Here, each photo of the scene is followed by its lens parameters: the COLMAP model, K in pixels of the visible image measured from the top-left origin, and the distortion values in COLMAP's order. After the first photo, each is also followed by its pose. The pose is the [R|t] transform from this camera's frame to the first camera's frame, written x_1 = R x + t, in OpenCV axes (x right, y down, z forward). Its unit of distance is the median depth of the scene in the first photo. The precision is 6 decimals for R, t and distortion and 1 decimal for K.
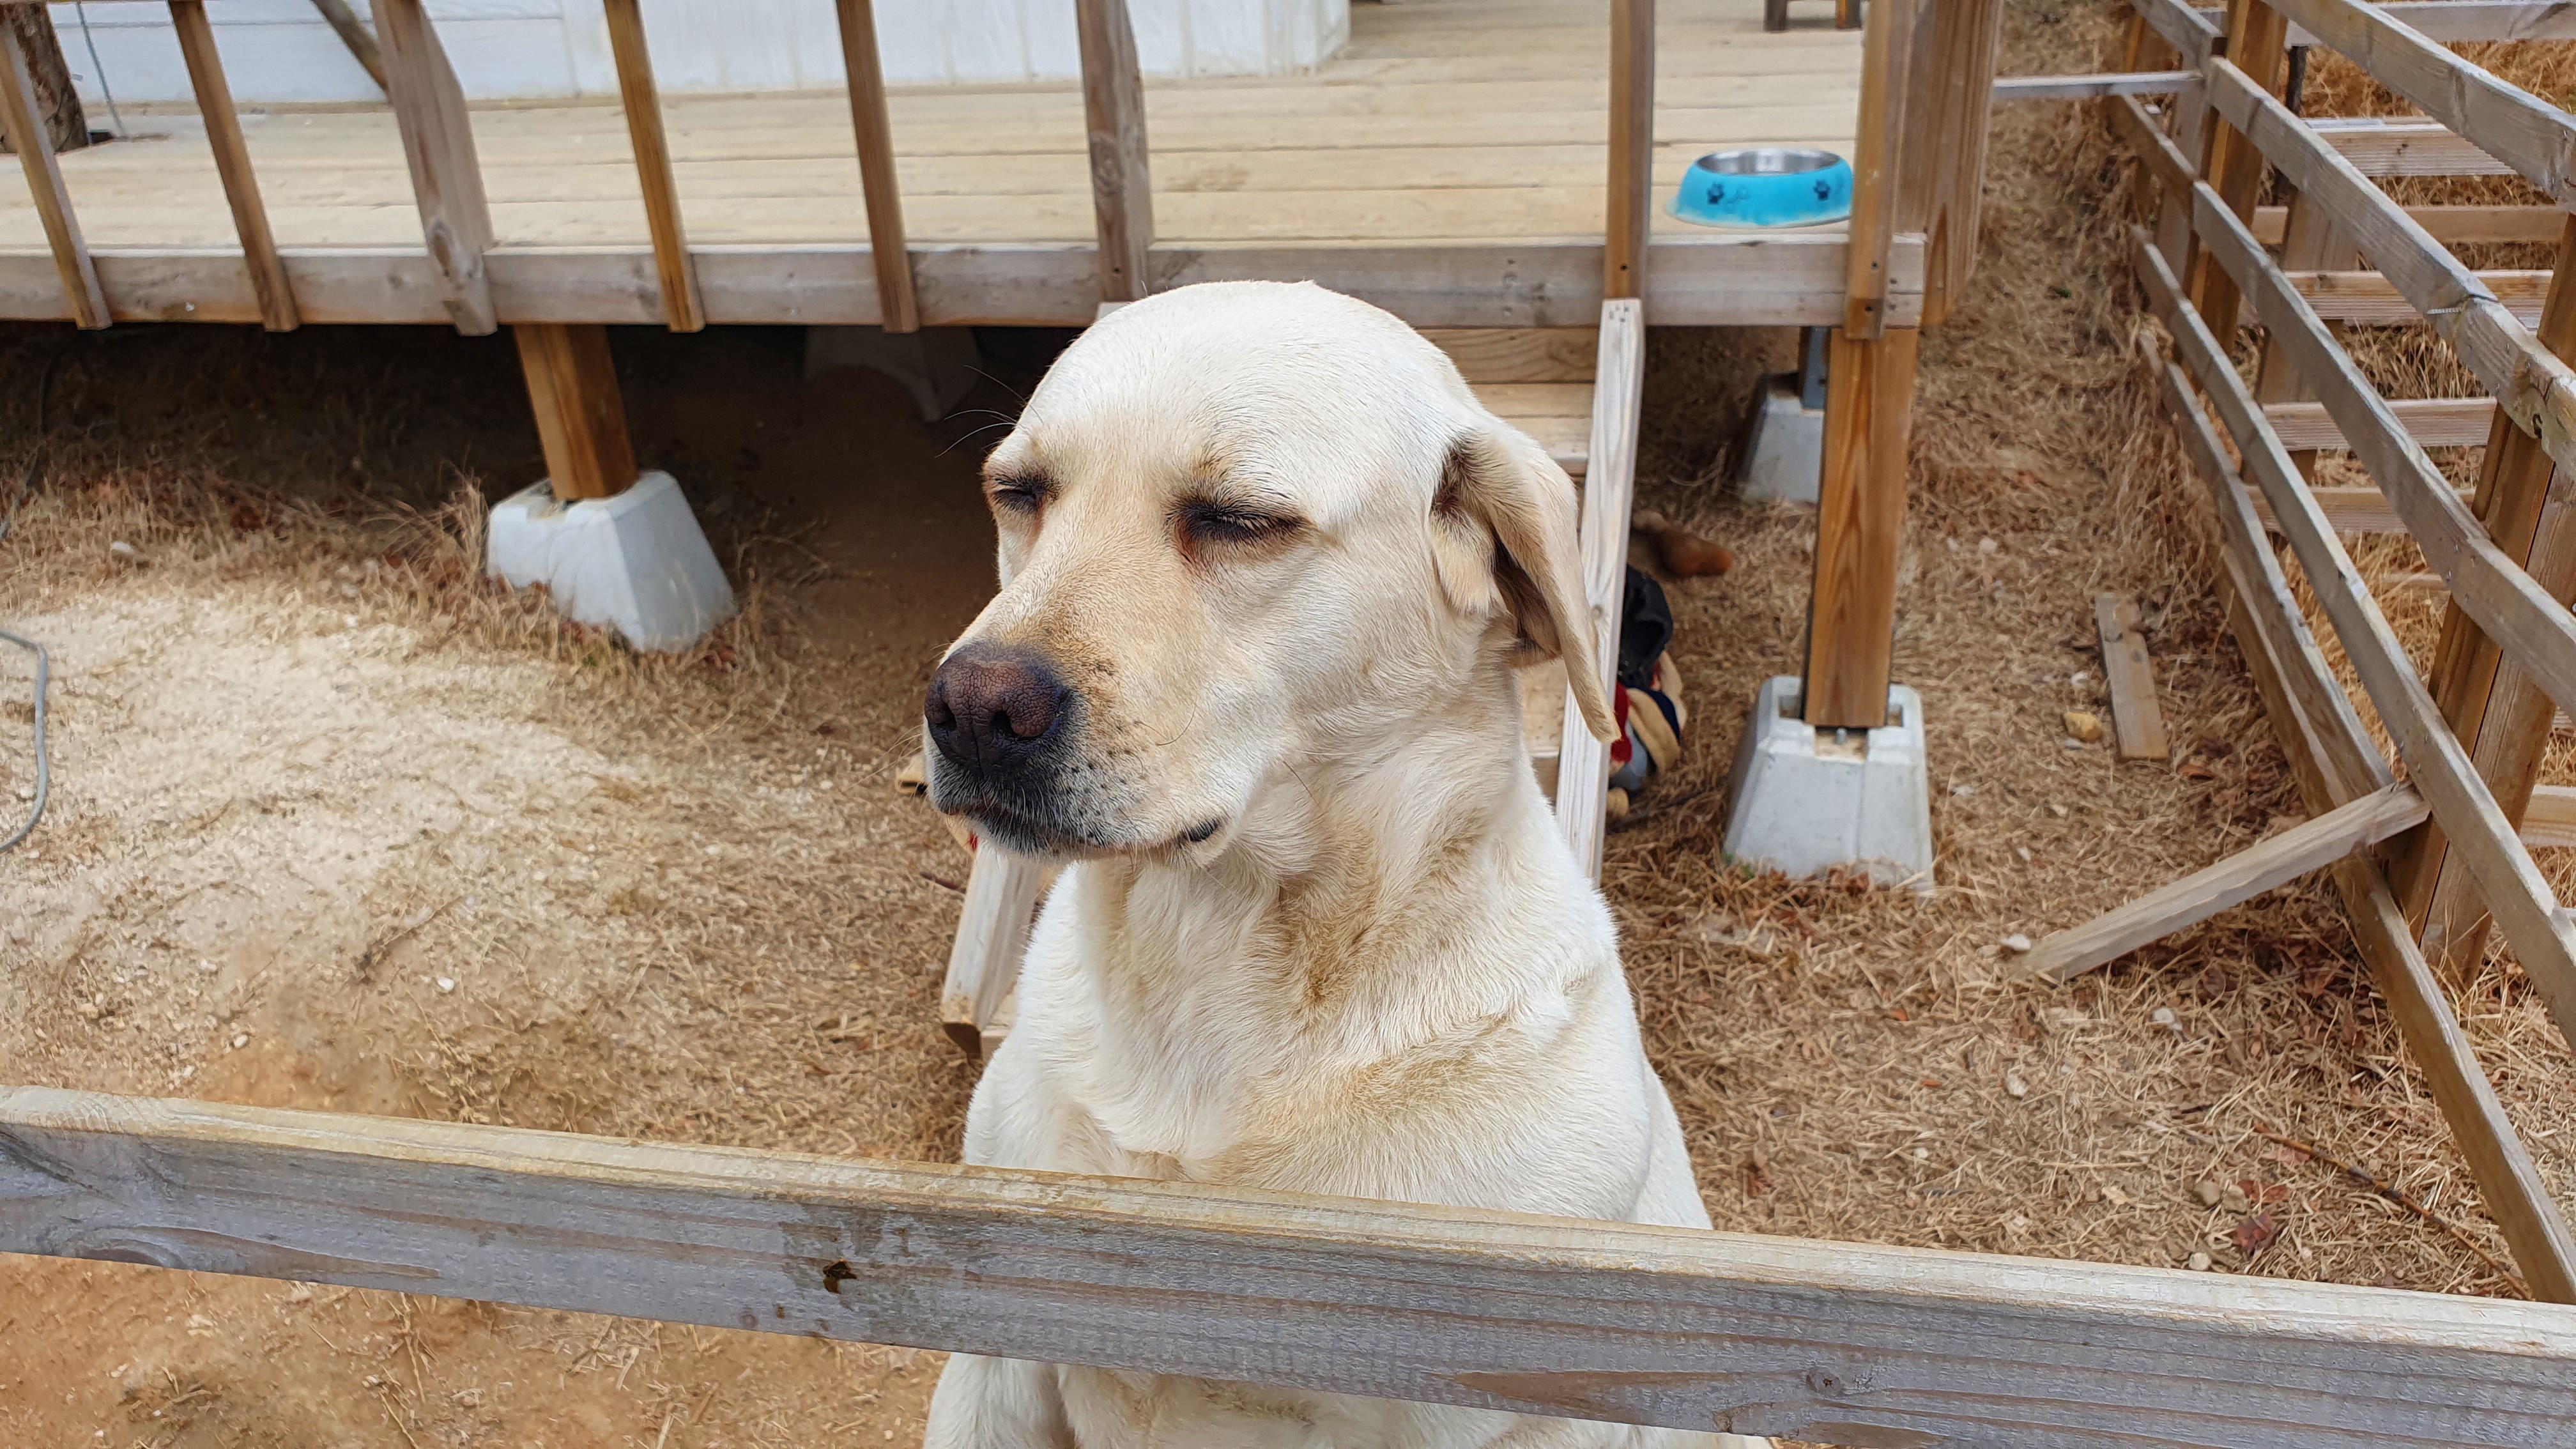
lens RADIAL K [[2022.3, 0, 1263.7], [0, 2022.3, 718.9], [0, 0, 1]] dist [-0.090828, 0.124449]
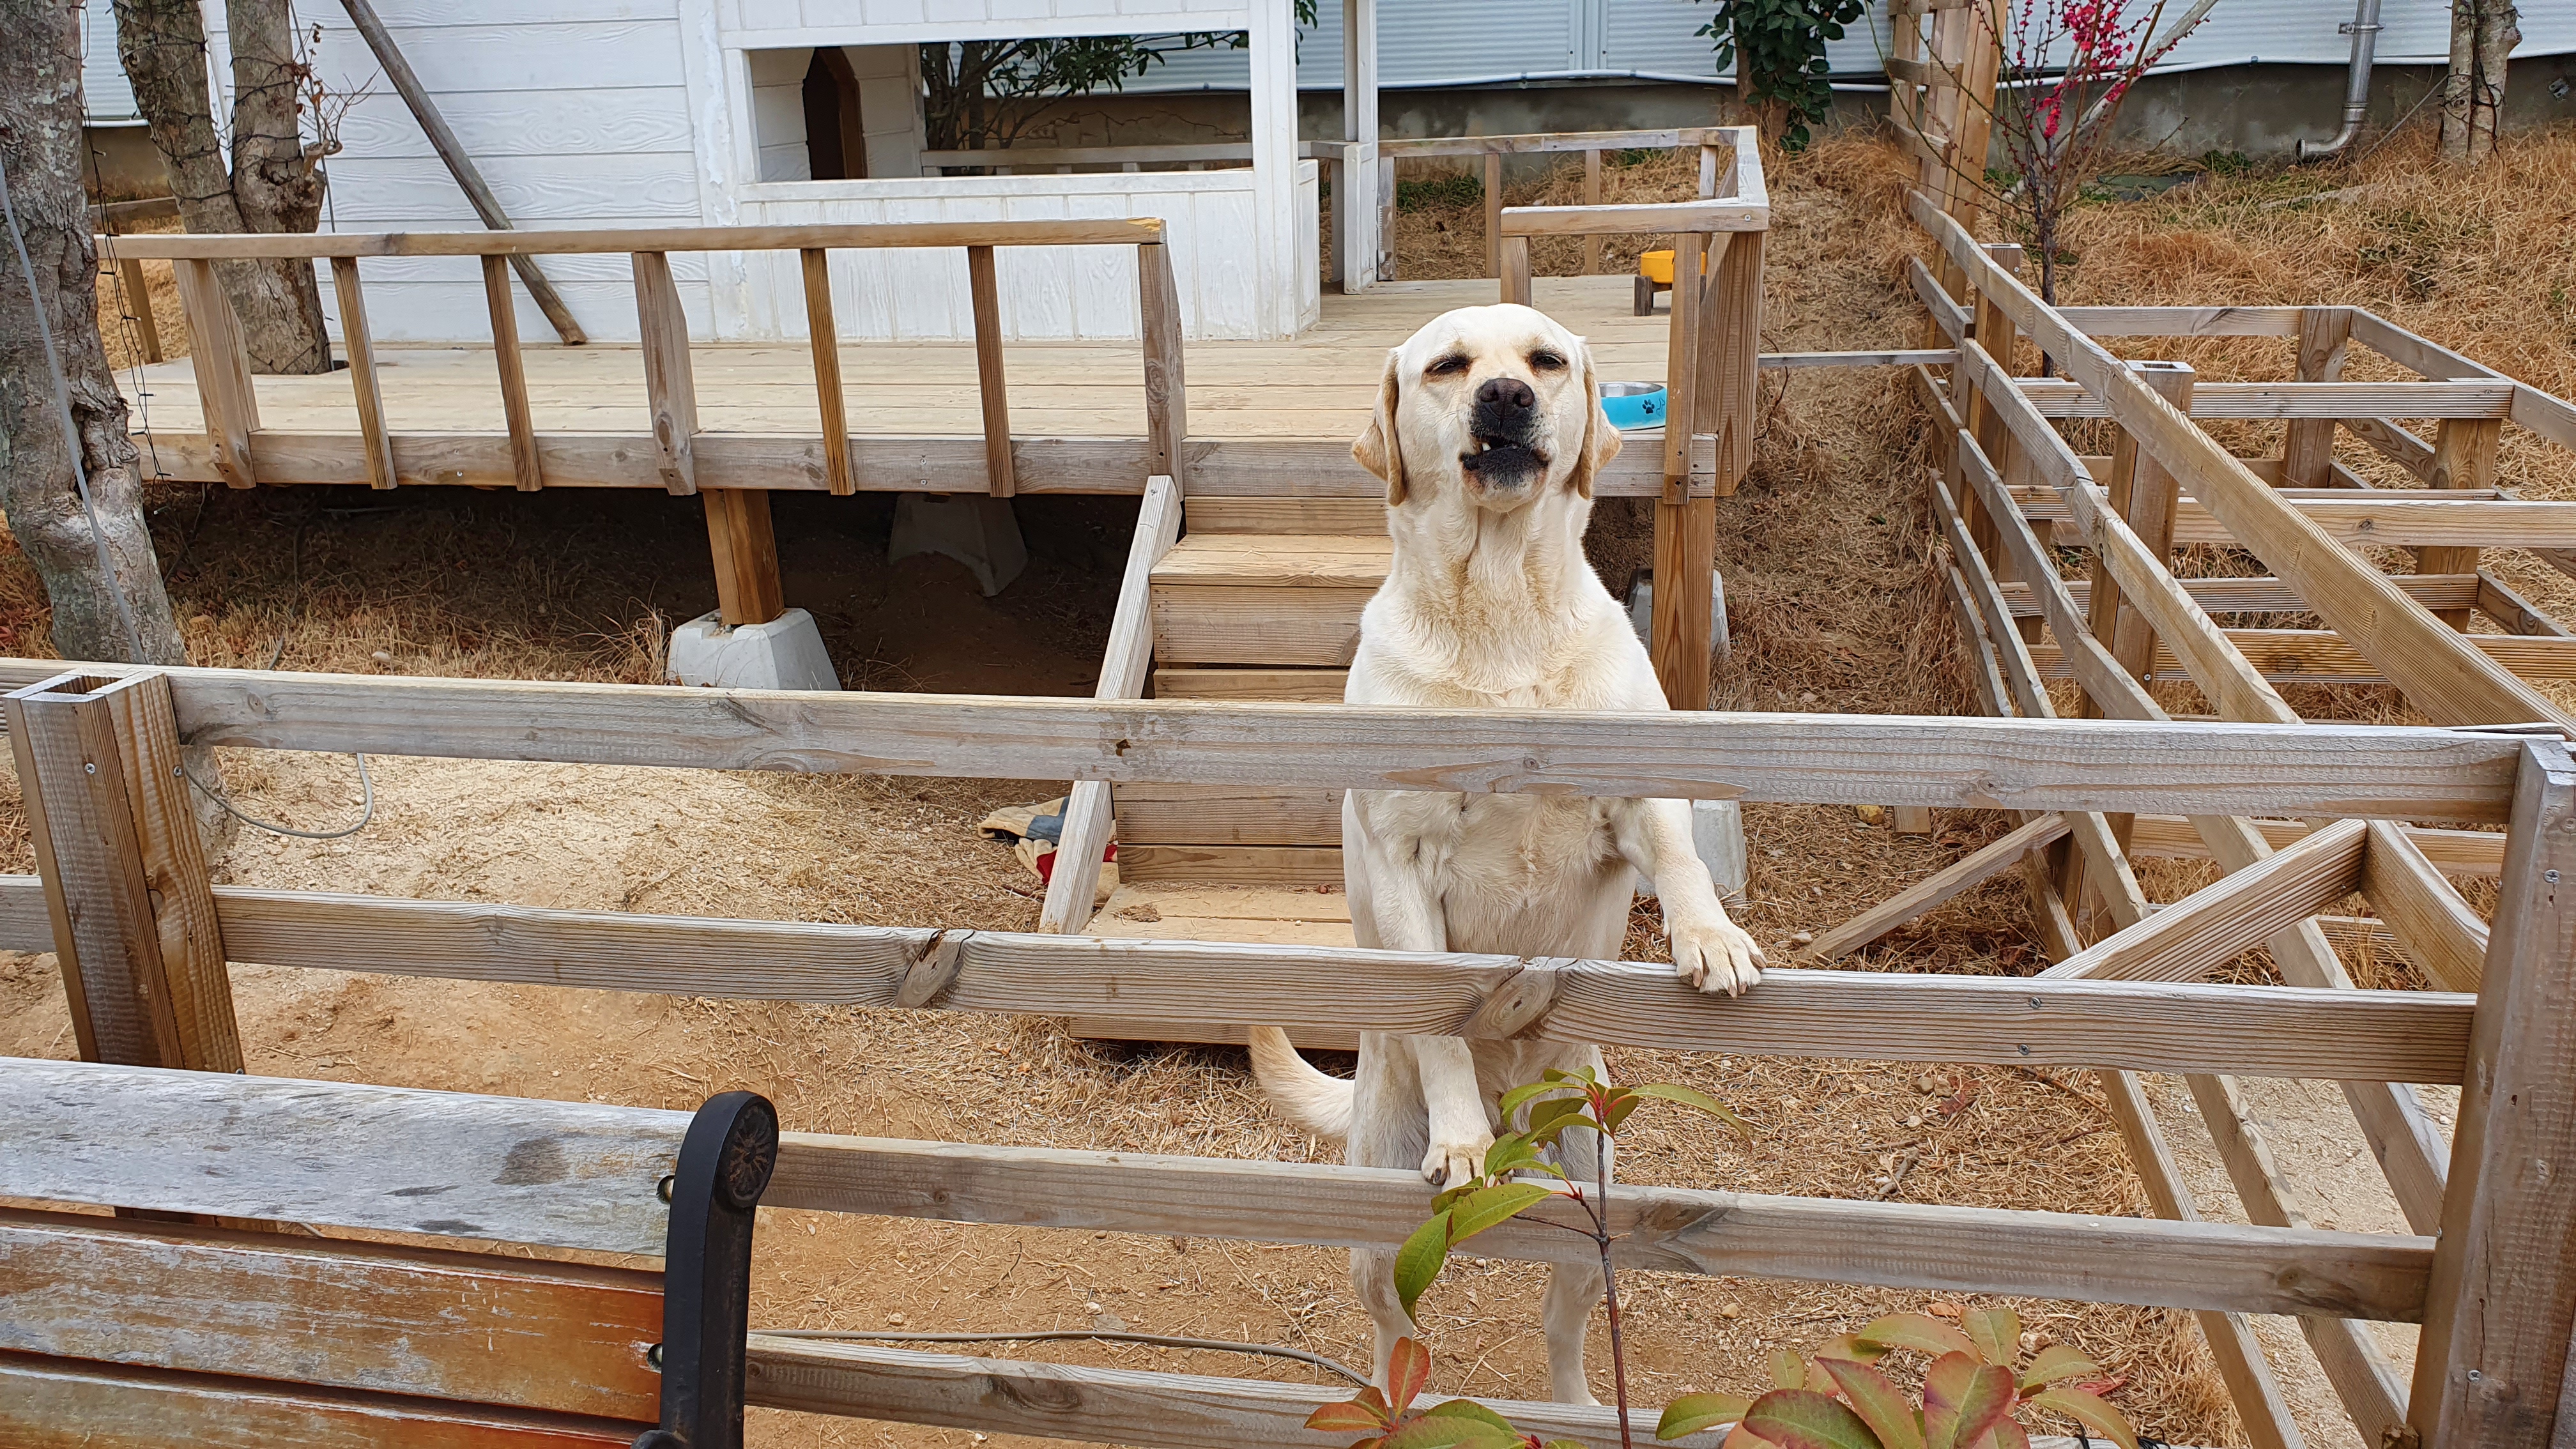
lens RADIAL K [[1966.7, 0, 1296.0], [0, 1966.7, 644.8], [0, 0, 1]] dist [0.048187, -0.280669]
pose [[0.999151, 0.017803, 0.037155, -0.024173], [-0.010982, 0.984276, -0.176294, 0.140454], [-0.039710, 0.175737, 0.983636, -0.321968]]
